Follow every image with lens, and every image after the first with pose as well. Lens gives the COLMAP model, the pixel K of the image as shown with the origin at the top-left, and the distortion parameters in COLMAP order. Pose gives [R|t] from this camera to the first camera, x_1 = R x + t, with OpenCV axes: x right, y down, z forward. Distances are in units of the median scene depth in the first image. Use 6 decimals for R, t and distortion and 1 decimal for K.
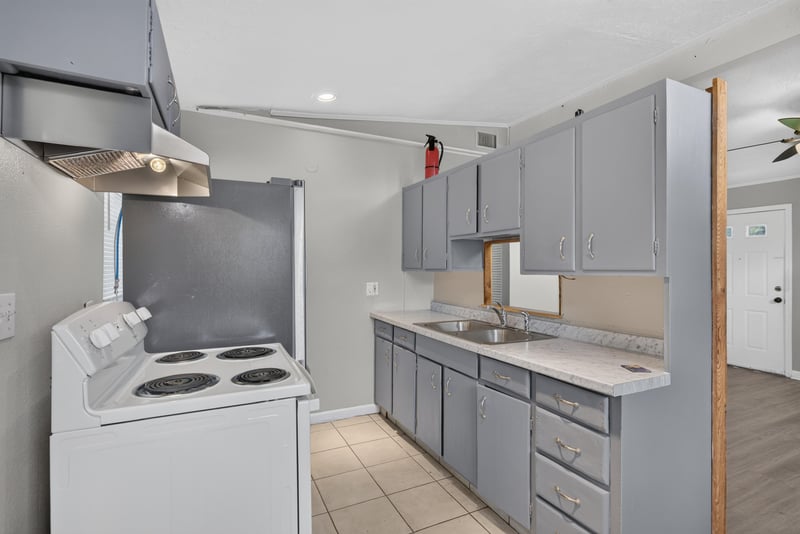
lens RADIAL K [[387.9, 0, 399.3], [0, 387.9, 266.0], [0, 0, 1]] dist [0.007067, -0.002675]
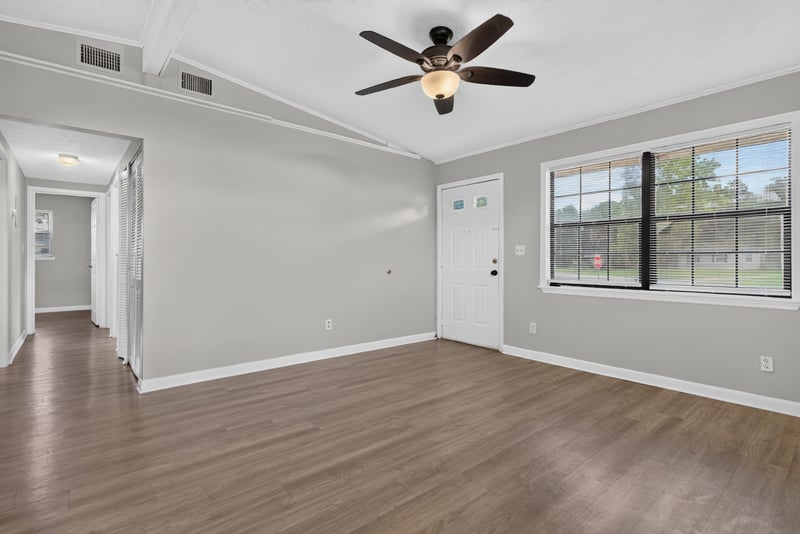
lens RADIAL K [[387.9, 0, 394.8], [0, 387.9, 260.9], [0, 0, 1]] dist [0.007067, -0.002675]
pose [[0.972168, -0.003564, 0.234259, 0.514691], [0.002599, 0.999987, 0.004426, 0.053764], [-0.234272, -0.003694, 0.972164, 0.121323]]
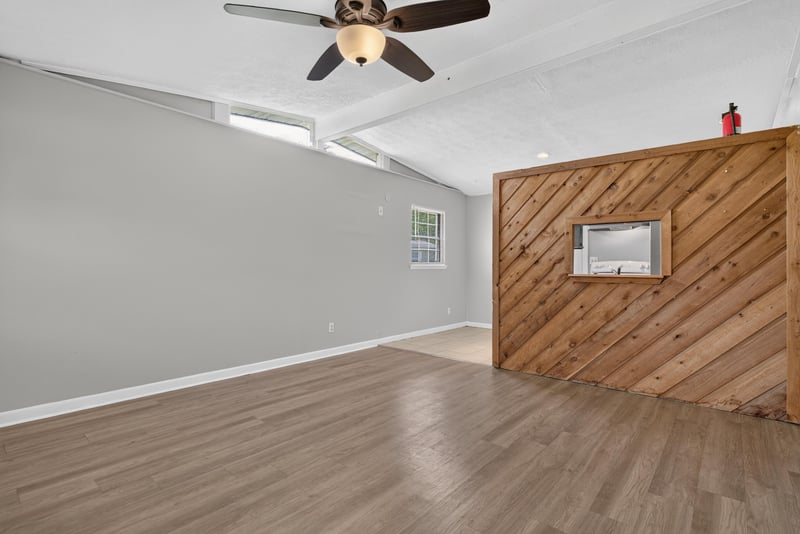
lens RADIAL K [[387.9, 0, 401.1], [0, 387.9, 265.0], [0, 0, 1]] dist [0.007067, -0.002675]
pose [[-0.919158, -0.008729, -0.393792, 0.847435], [-0.007918, 0.999962, -0.003682, 0.052490], [0.393809, -0.000267, -0.919192, 1.096715]]
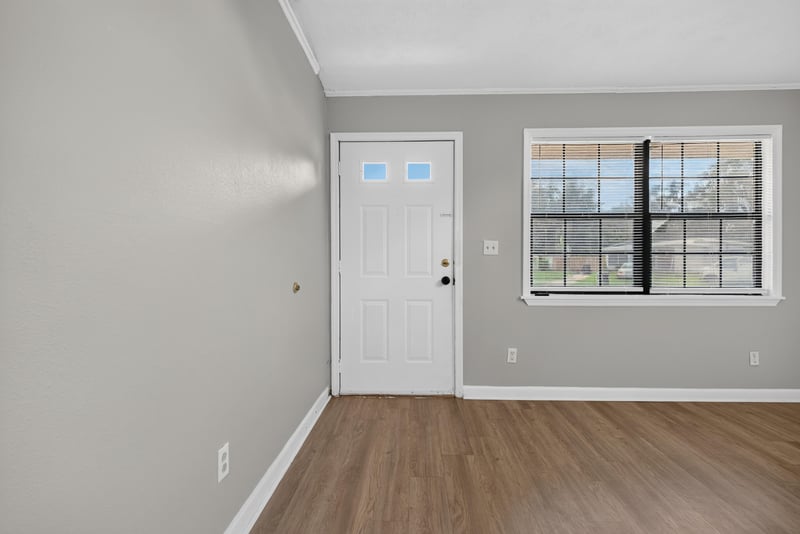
lens RADIAL K [[387.9, 0, 396.8], [0, 387.9, 259.6], [0, 0, 1]] dist [0.007067, -0.002675]
pose [[0.468621, -0.004979, 0.883385, 0.374092], [0.001620, 0.999987, 0.004777, 0.050501], [-0.883398, -0.000808, 0.468623, 0.786400]]
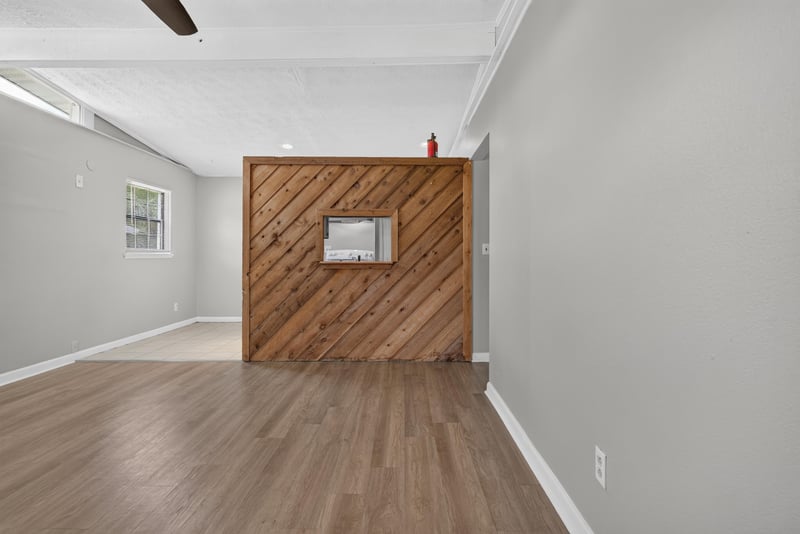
lens RADIAL K [[387.9, 0, 400.6], [0, 387.9, 254.1], [0, 0, 1]] dist [0.007067, -0.002675]
pose [[-0.450379, -0.006916, -0.892810, 0.899988], [-0.003000, 0.999976, -0.006233, 0.053650], [0.892832, -0.000129, -0.450389, 1.045557]]
